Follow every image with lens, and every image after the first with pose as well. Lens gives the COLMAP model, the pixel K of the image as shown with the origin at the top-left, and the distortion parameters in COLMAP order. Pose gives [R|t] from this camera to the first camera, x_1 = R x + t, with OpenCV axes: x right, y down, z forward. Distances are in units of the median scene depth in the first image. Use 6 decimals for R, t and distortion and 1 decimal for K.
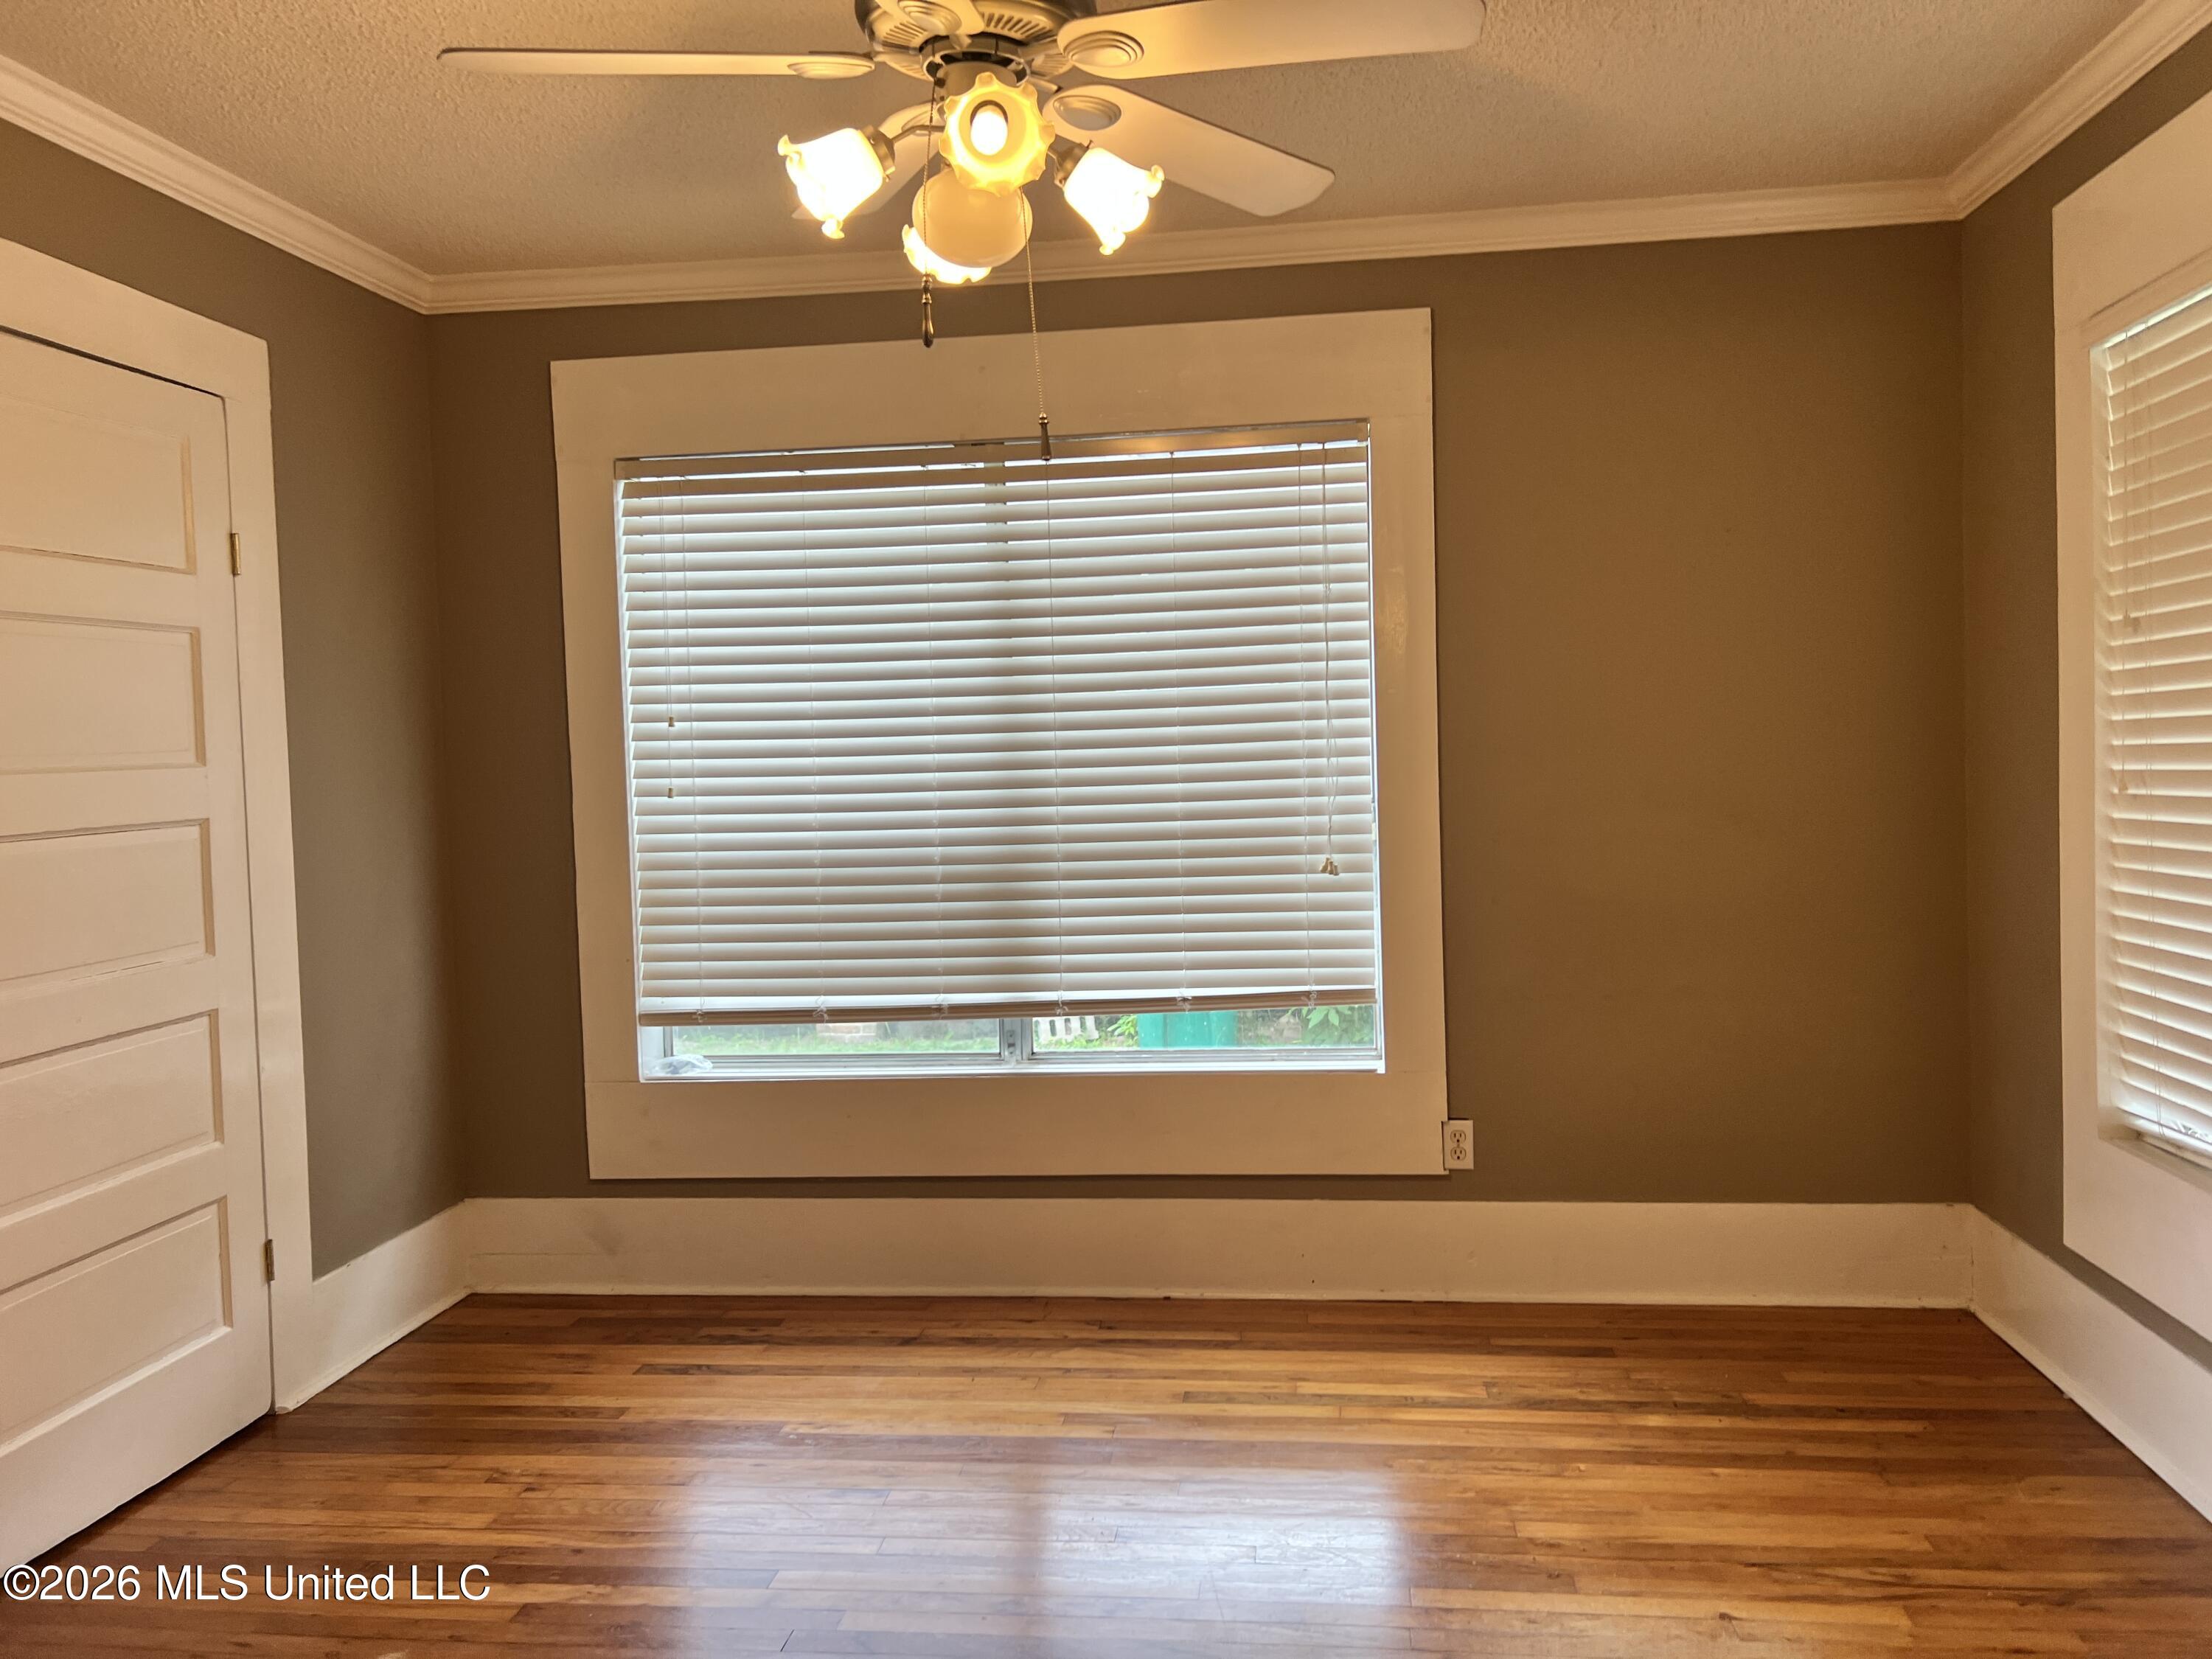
lens RADIAL K [[1661.5, 0, 1123.7], [0, 1661.5, 790.6], [0, 0, 1]] dist [0.061288, -0.070069]
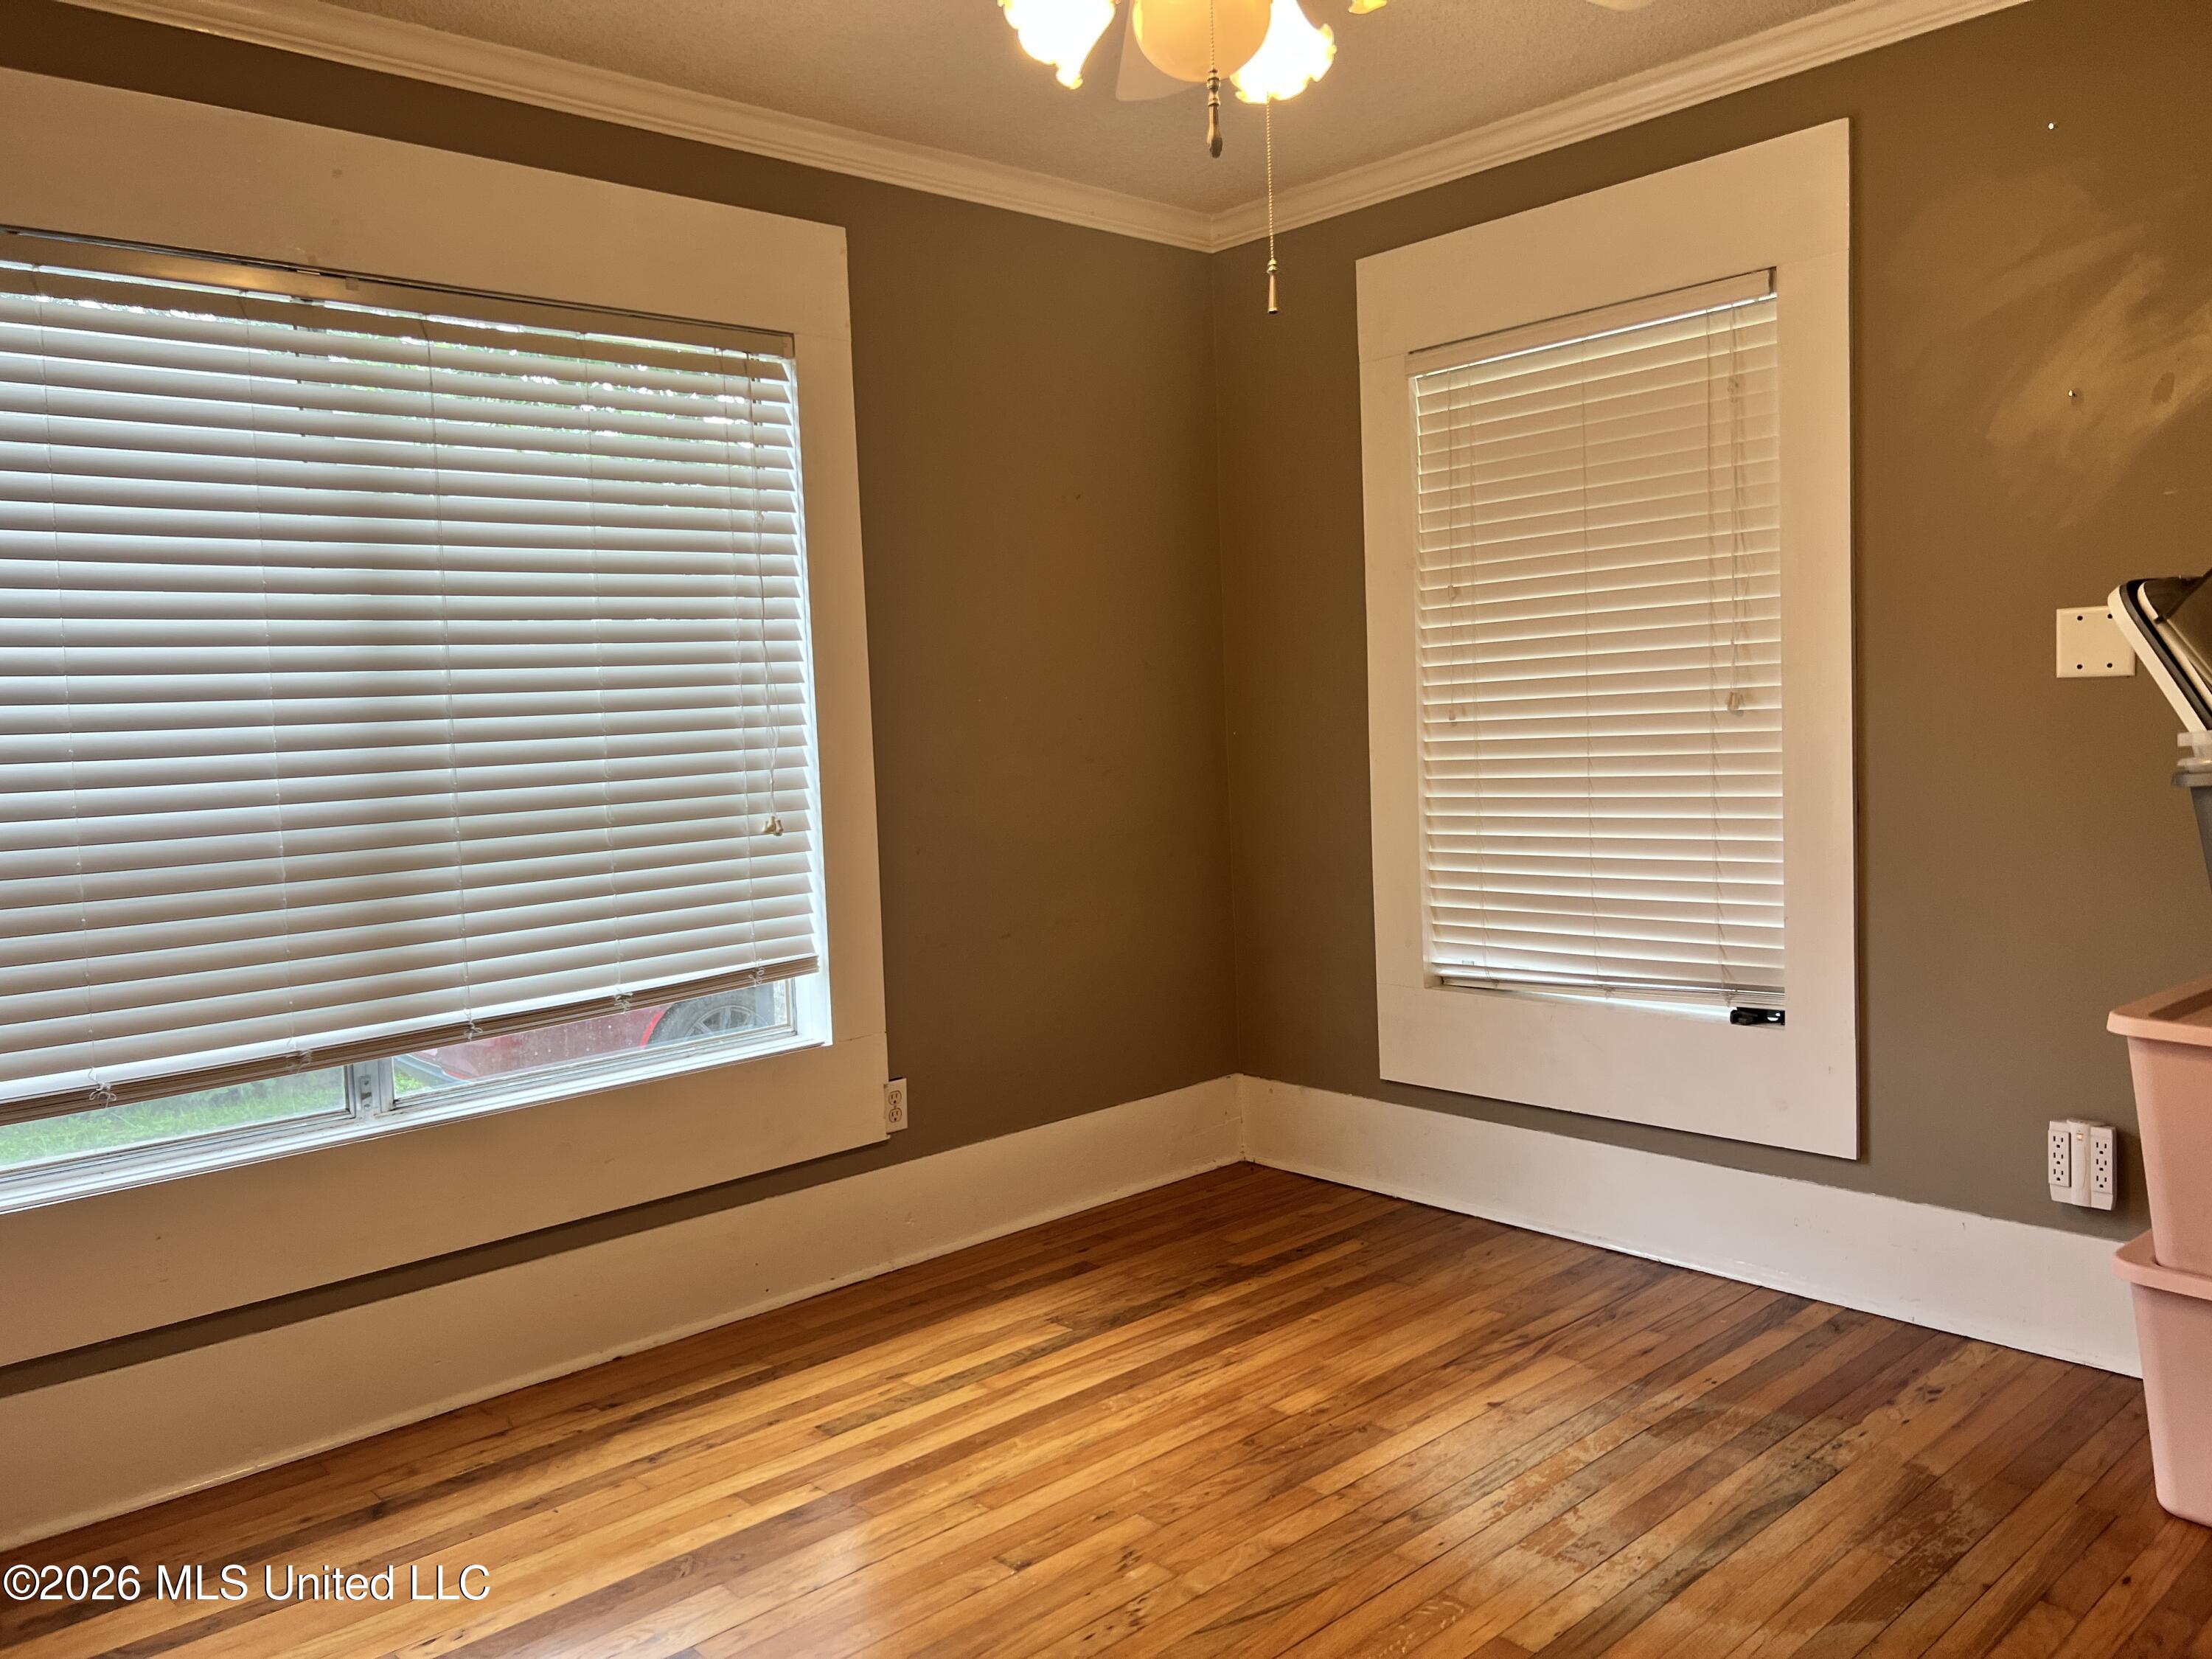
lens RADIAL K [[1661.5, 0, 1122.2], [0, 1661.5, 796.2], [0, 0, 1]] dist [0.061288, -0.070069]
pose [[0.652956, -0.038466, 0.756419, -0.478728], [0.039227, 0.999087, 0.016945, 0.023777], [-0.756380, 0.018608, 0.653868, 0.293659]]
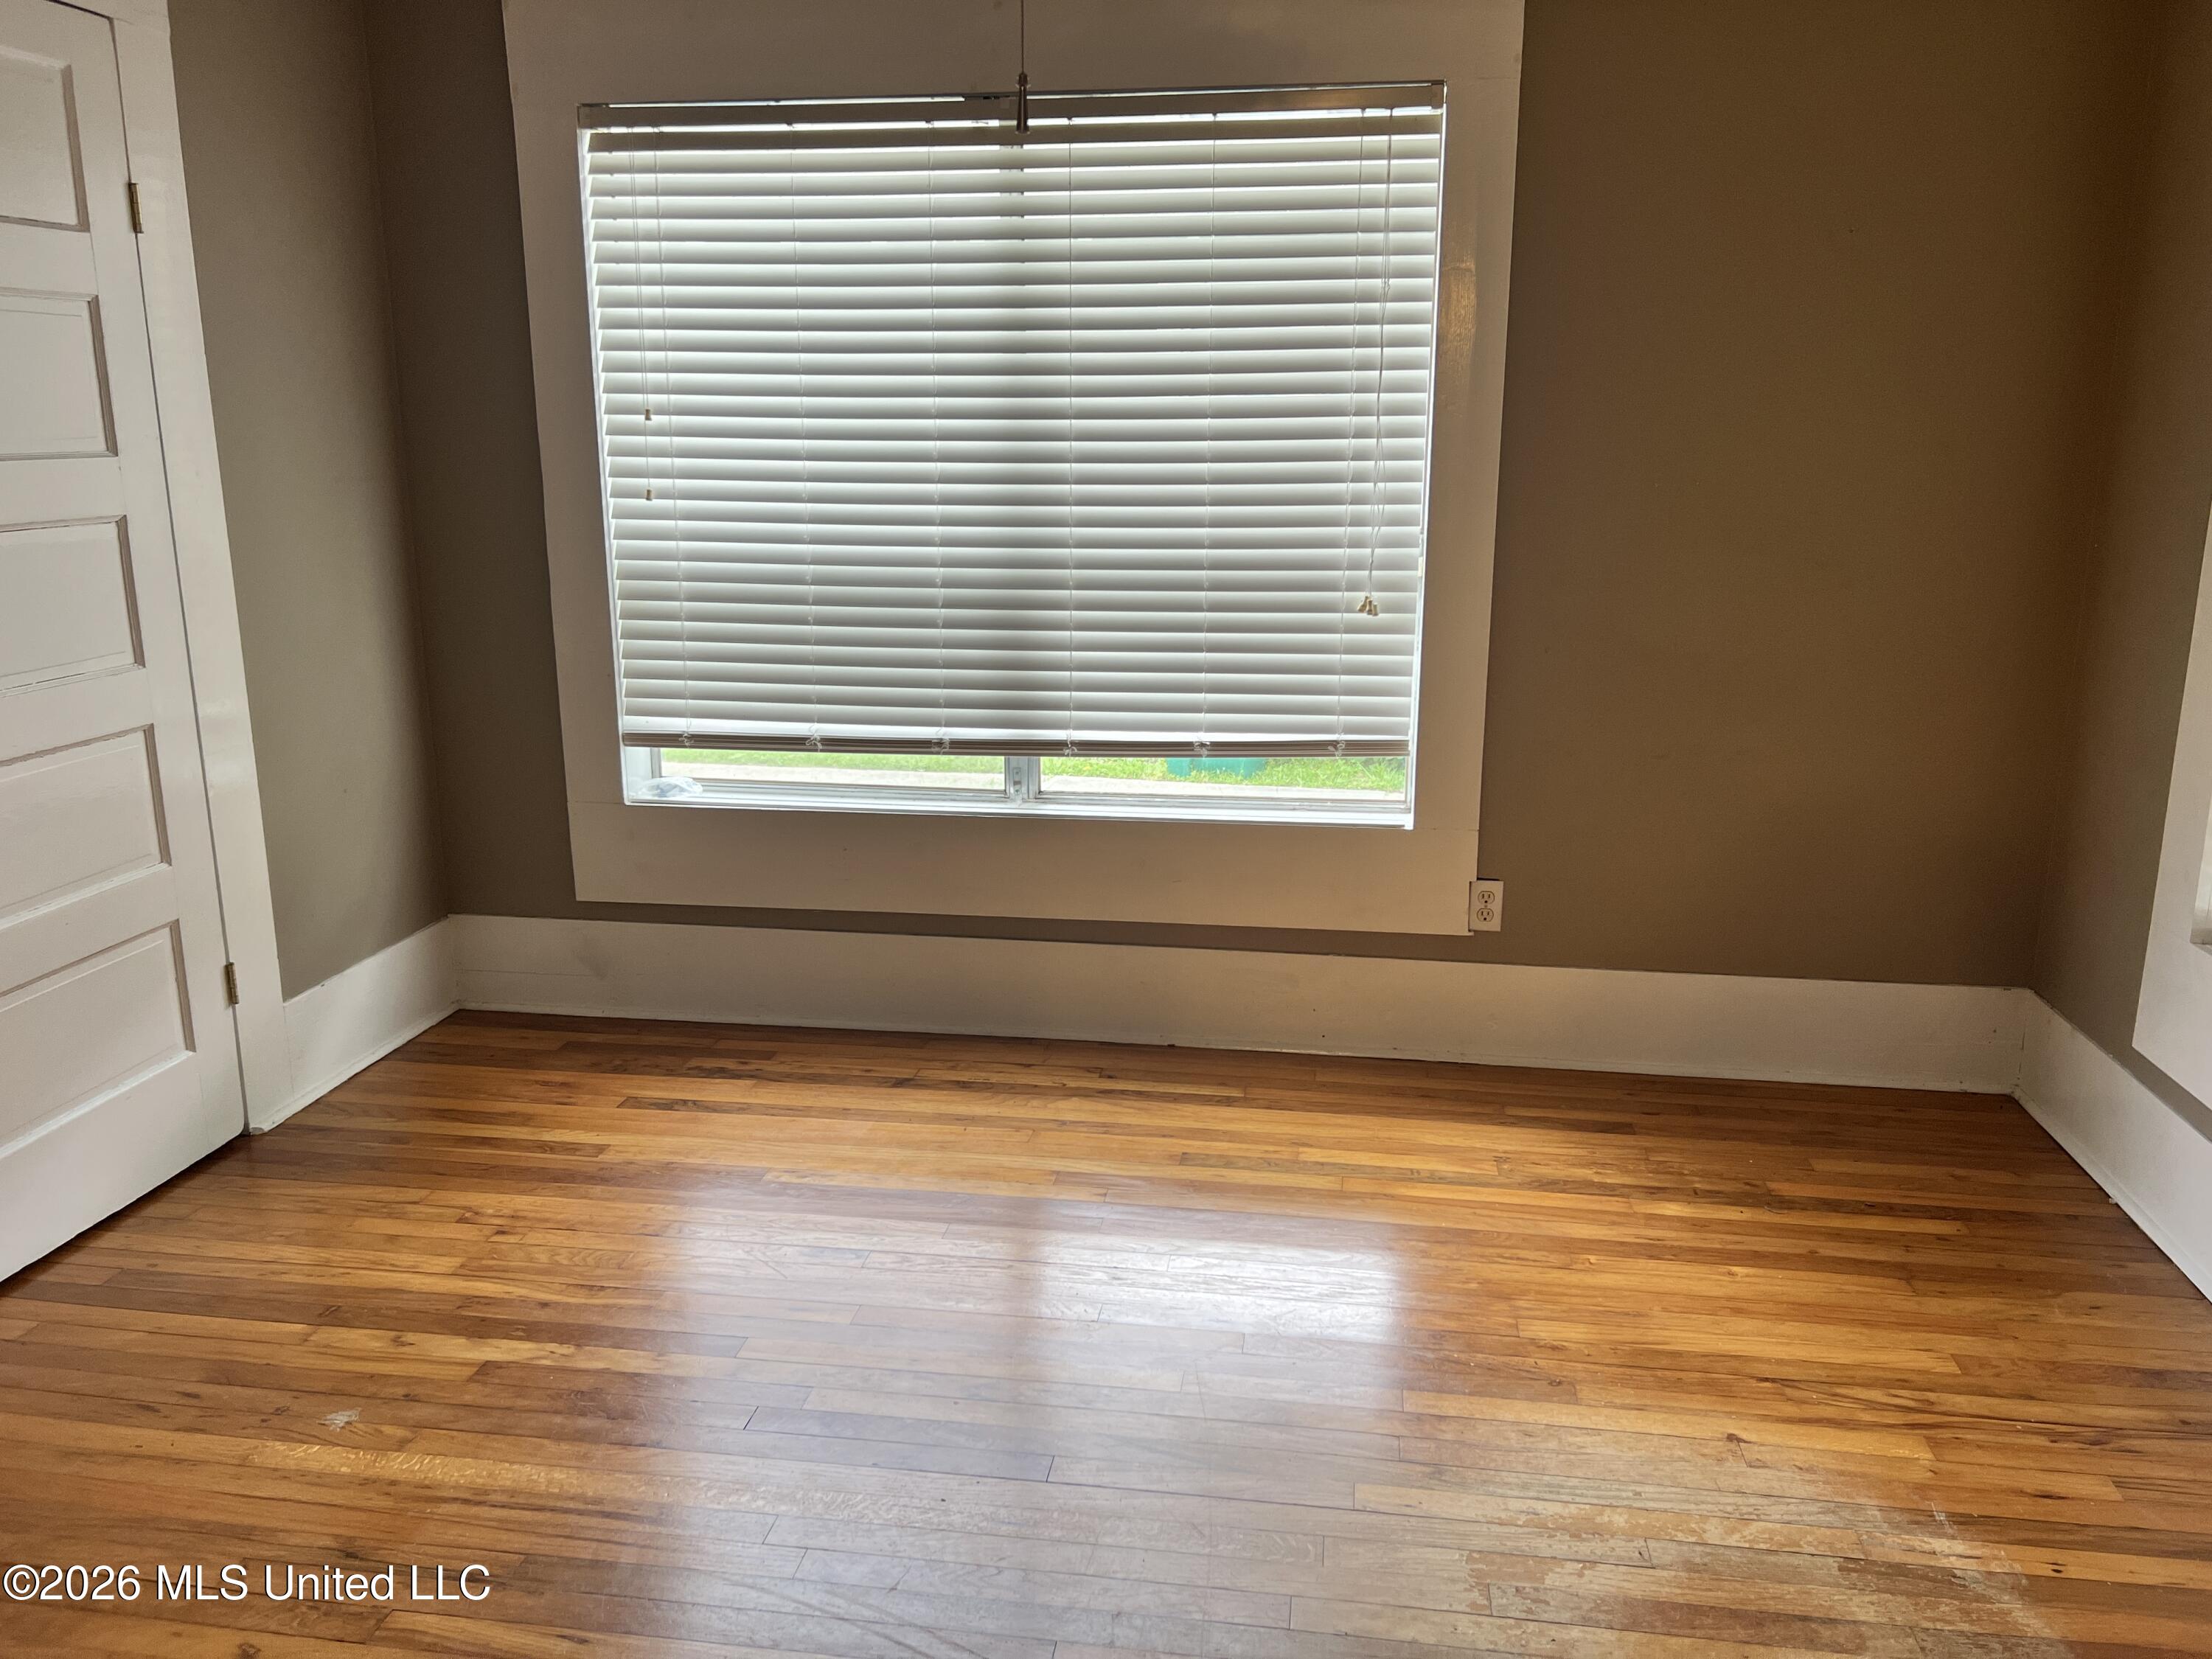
lens RADIAL K [[1661.5, 0, 1125.0], [0, 1661.5, 795.9], [0, 0, 1]] dist [0.061288, -0.070069]
pose [[0.999123, 0.037318, -0.018970, 0.013286], [-0.033003, 0.980941, 0.191484, -0.024408], [0.025754, -0.190690, 0.981312, 0.091478]]
